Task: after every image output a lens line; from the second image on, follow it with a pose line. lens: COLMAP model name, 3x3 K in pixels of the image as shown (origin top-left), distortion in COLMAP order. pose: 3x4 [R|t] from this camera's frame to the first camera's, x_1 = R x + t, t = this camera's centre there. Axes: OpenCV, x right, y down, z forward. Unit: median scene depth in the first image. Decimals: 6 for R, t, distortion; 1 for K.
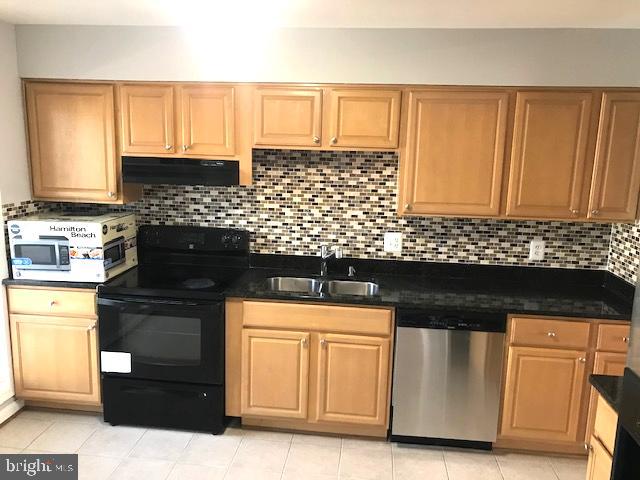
lens RADIAL K [[534.5, 0, 319.9], [0, 534.5, 241.9], [0, 0, 1]] dist [0.075344, 0.011683]
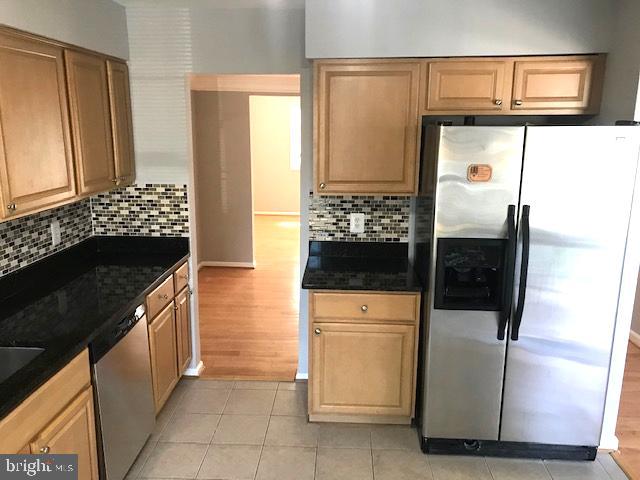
lens RADIAL K [[534.5, 0, 319.8], [0, 534.5, 236.9], [0, 0, 1]] dist [0.075344, 0.011683]
pose [[-0.055781, -0.240494, 0.969047, -0.504387], [0.180247, 0.952186, 0.246685, -0.124757], [-0.982038, 0.188428, -0.009766, 0.611317]]
